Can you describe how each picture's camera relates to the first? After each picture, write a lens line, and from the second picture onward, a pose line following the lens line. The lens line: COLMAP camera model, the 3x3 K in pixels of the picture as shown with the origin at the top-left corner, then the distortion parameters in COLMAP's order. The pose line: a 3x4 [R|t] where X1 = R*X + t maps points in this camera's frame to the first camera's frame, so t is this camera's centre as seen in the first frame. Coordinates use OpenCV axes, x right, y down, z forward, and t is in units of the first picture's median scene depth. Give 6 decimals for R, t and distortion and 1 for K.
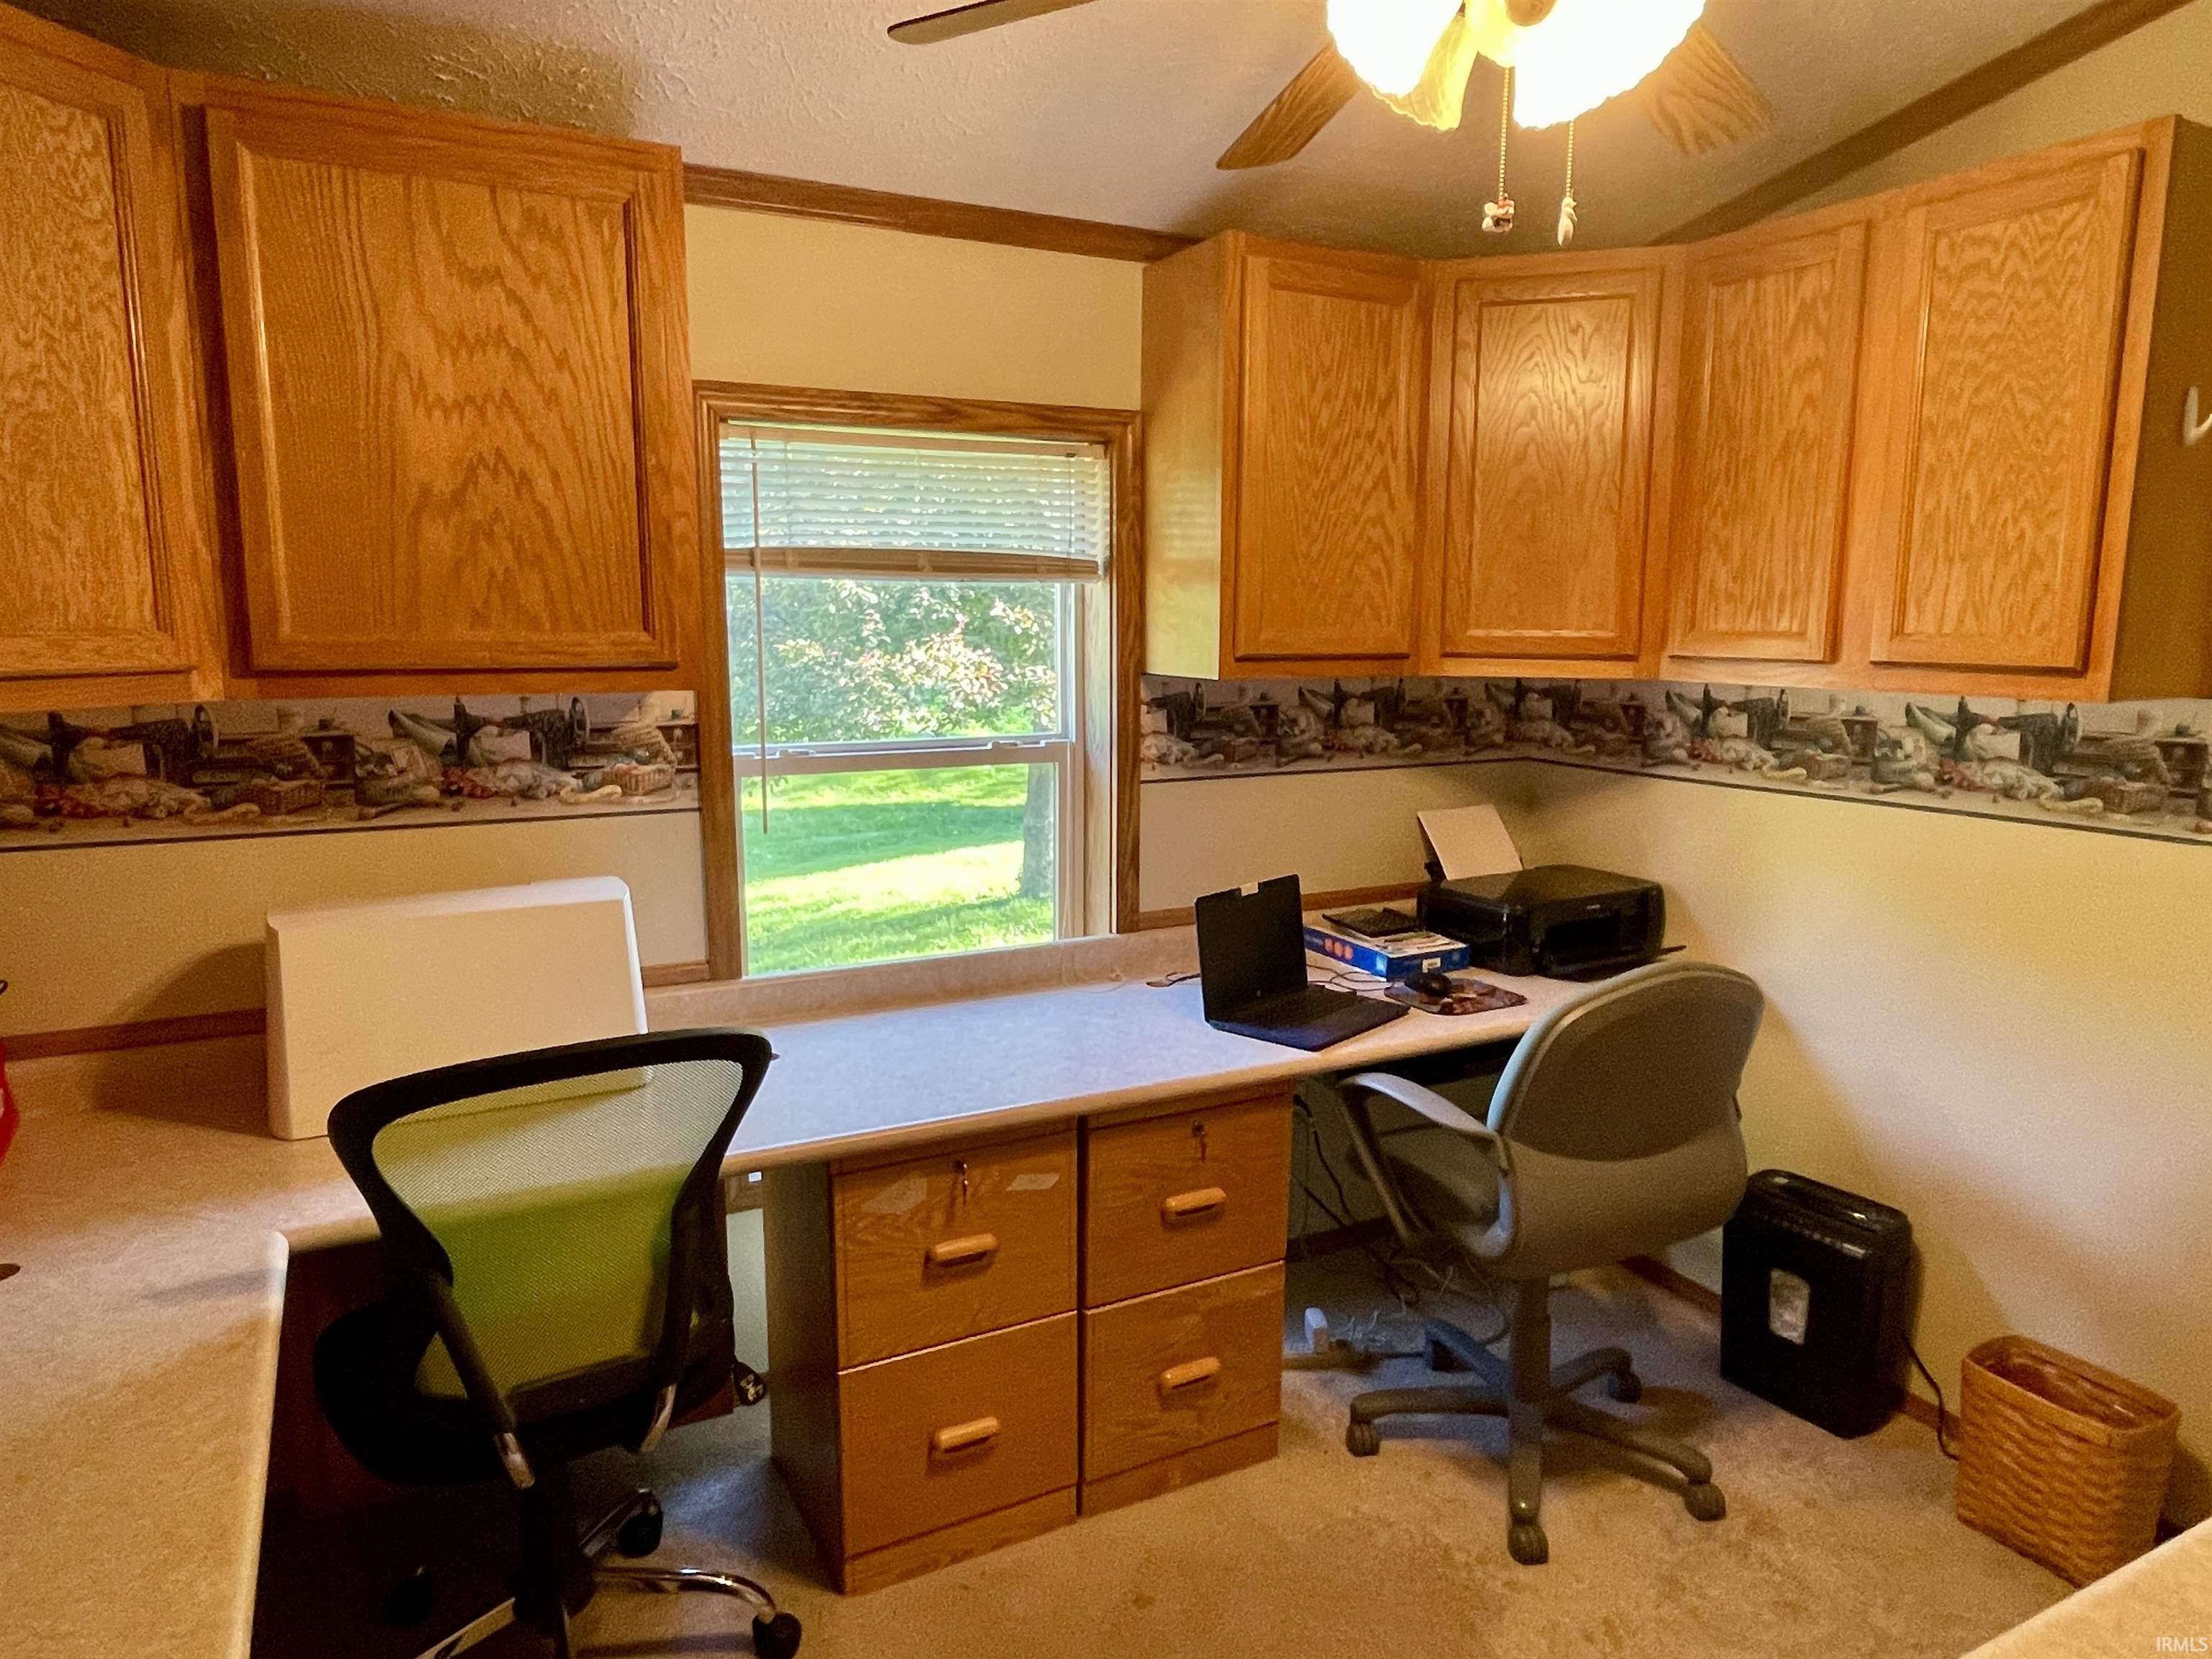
lens RADIAL K [[1416.7, 0, 1046.7], [0, 1416.7, 856.0], [0, 0, 1]] dist [-0.010333, 0.015954]
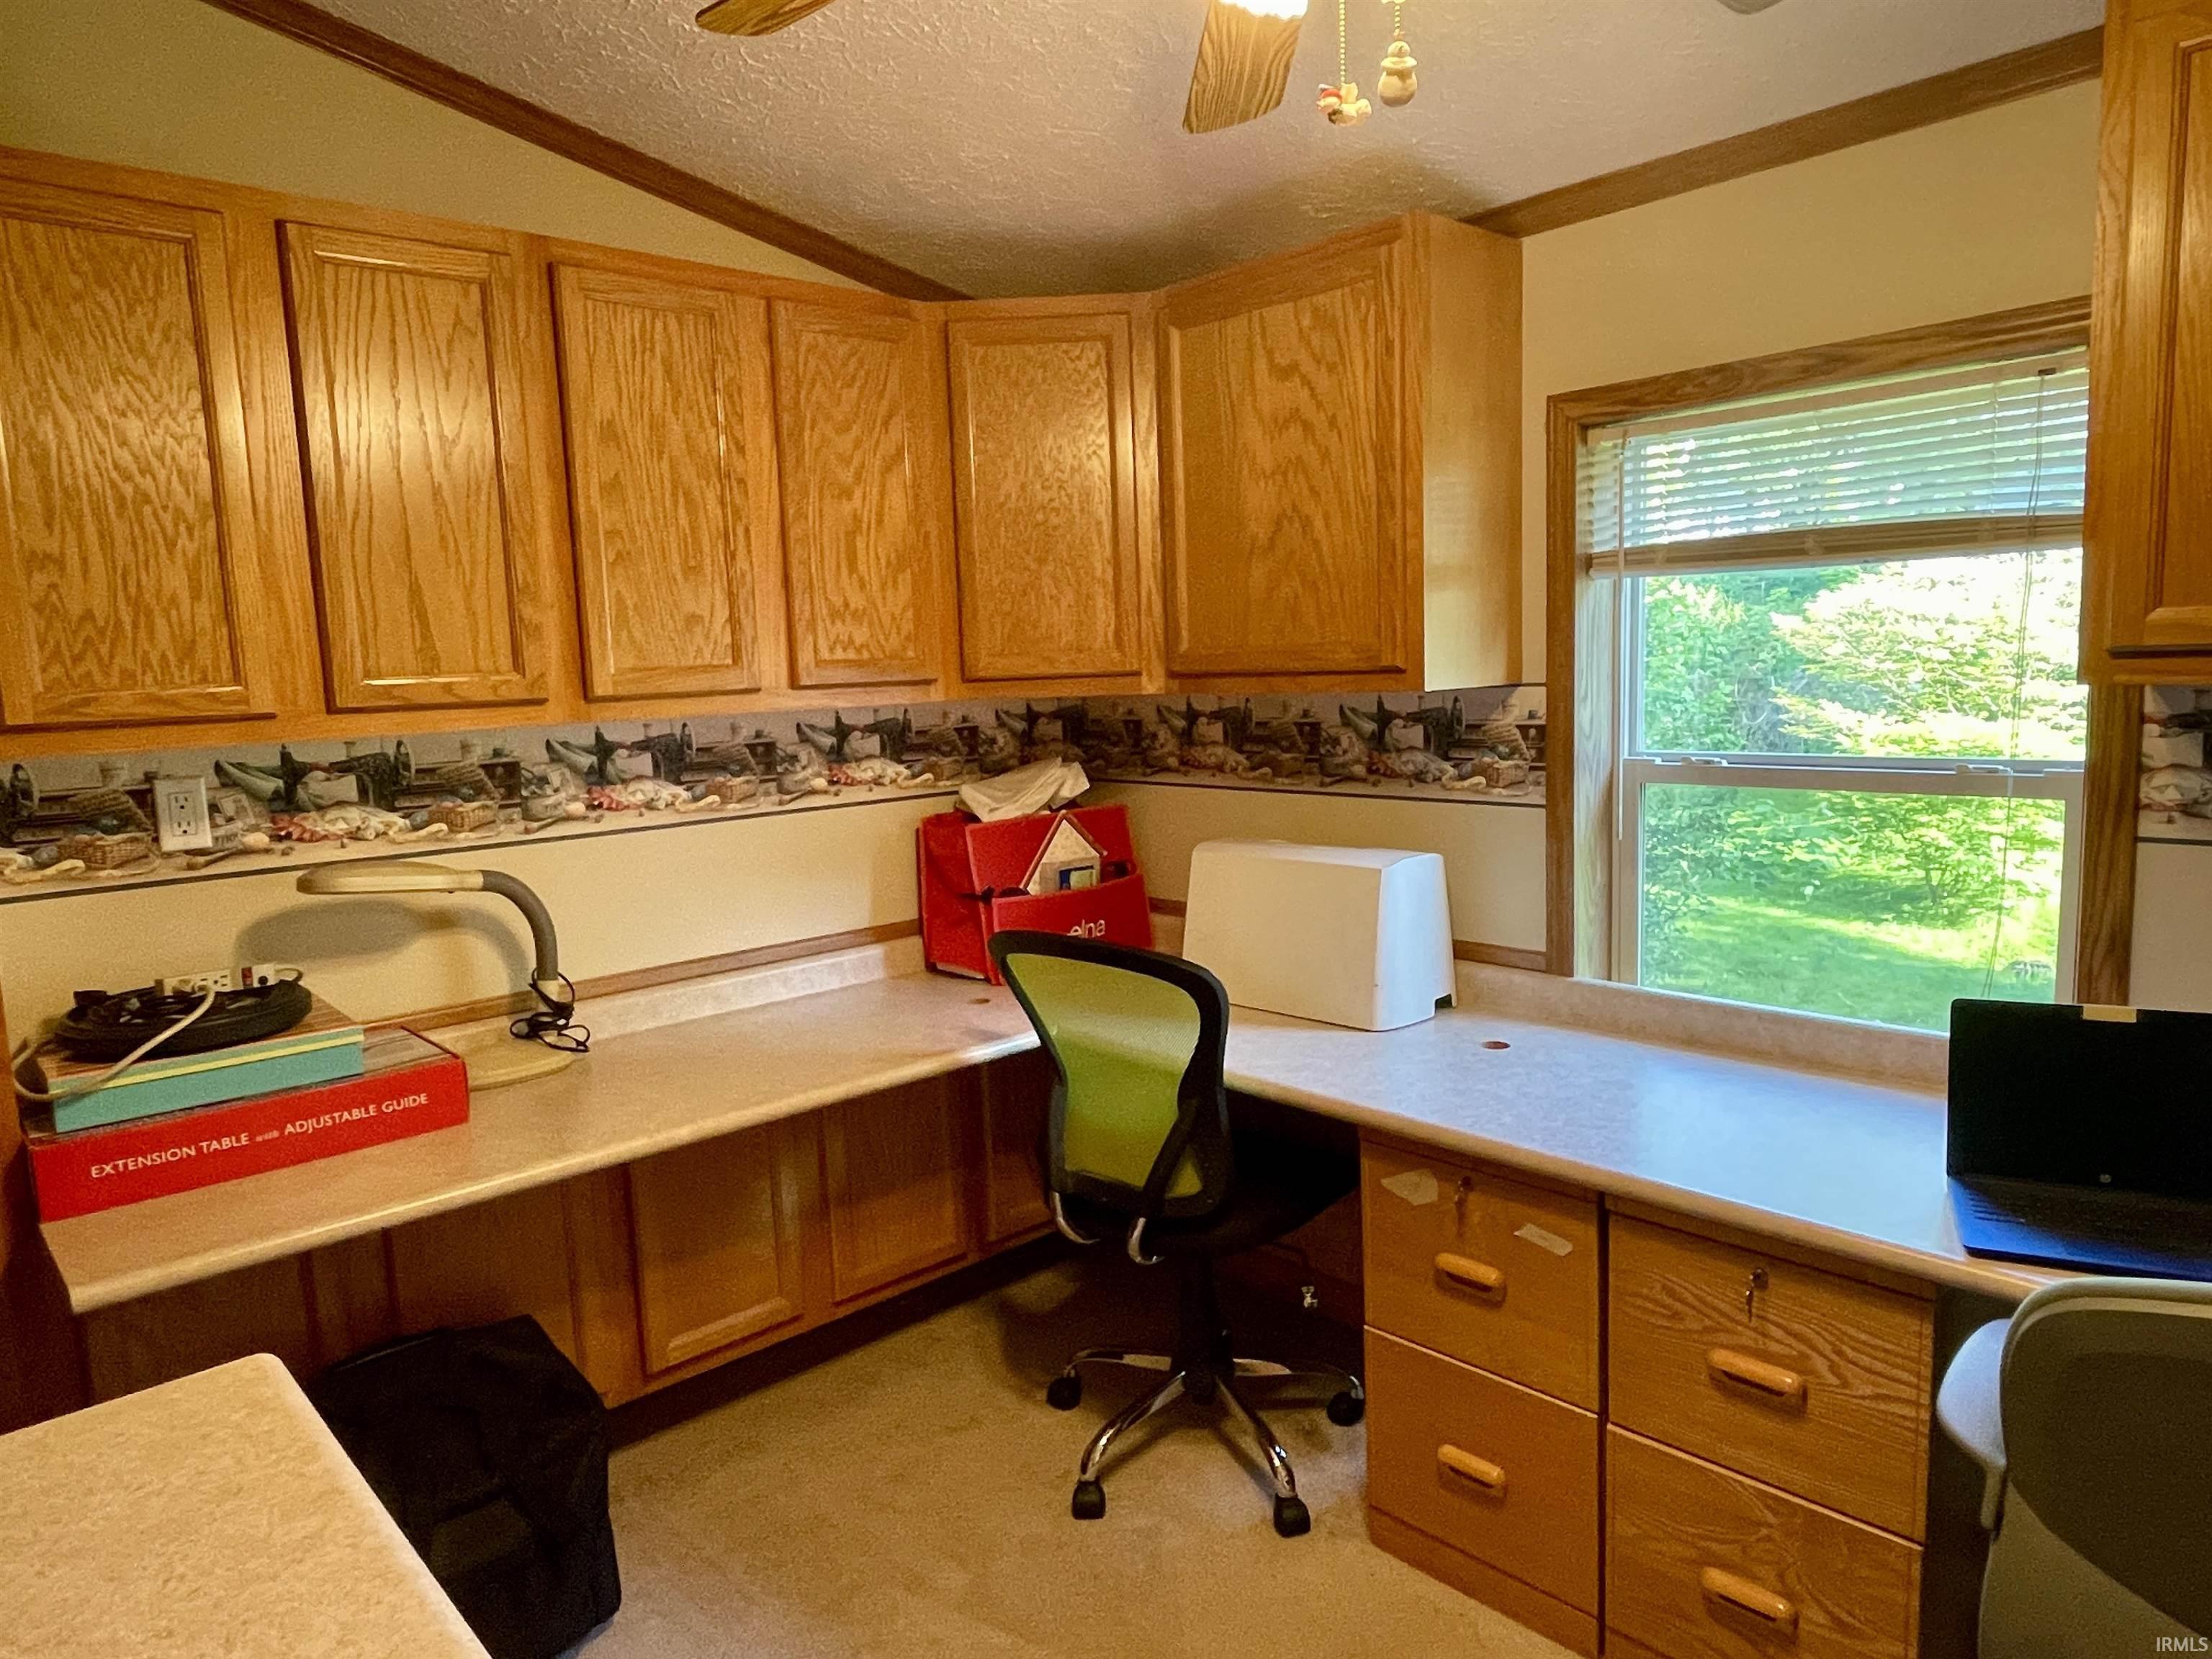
lens RADIAL K [[1416.7, 0, 1037.0], [0, 1416.7, 831.8], [0, 0, 1]] dist [-0.010333, 0.015954]
pose [[0.259276, 0.112192, -0.959265, 0.809035], [-0.116953, 0.989568, 0.084126, -0.072308], [0.958696, 0.090378, 0.269693, 0.454394]]
